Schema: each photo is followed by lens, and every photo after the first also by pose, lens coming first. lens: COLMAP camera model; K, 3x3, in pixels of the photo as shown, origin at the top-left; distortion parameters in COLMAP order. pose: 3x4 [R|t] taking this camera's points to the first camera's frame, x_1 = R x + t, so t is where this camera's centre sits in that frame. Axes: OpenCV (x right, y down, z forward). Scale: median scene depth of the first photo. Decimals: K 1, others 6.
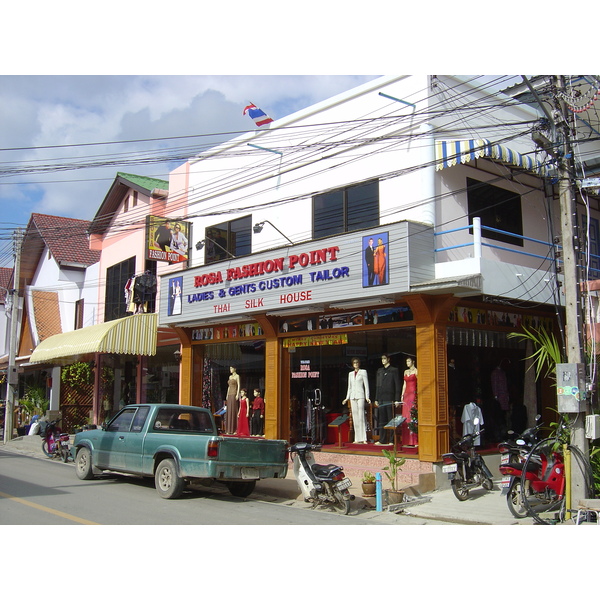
lens RADIAL K [[663.6, 0, 300.0], [0, 663.6, 300.0], [0, 0, 1]] dist [-0.154118, -0.003502]
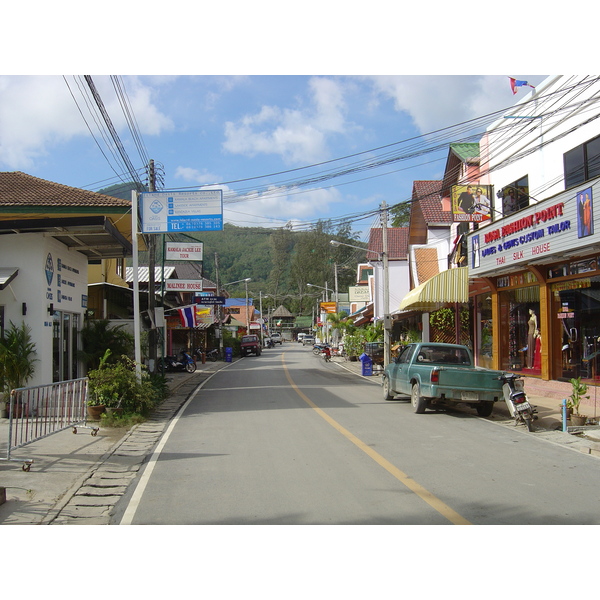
lens RADIAL K [[663.6, 0, 300.0], [0, 663.6, 300.0], [0, 0, 1]] dist [-0.154118, -0.003502]
pose [[0.770326, -0.040062, -0.636390, 0.360457], [0.098119, 0.993585, 0.056222, -0.019172], [0.630056, -0.105751, 0.769316, -0.125818]]
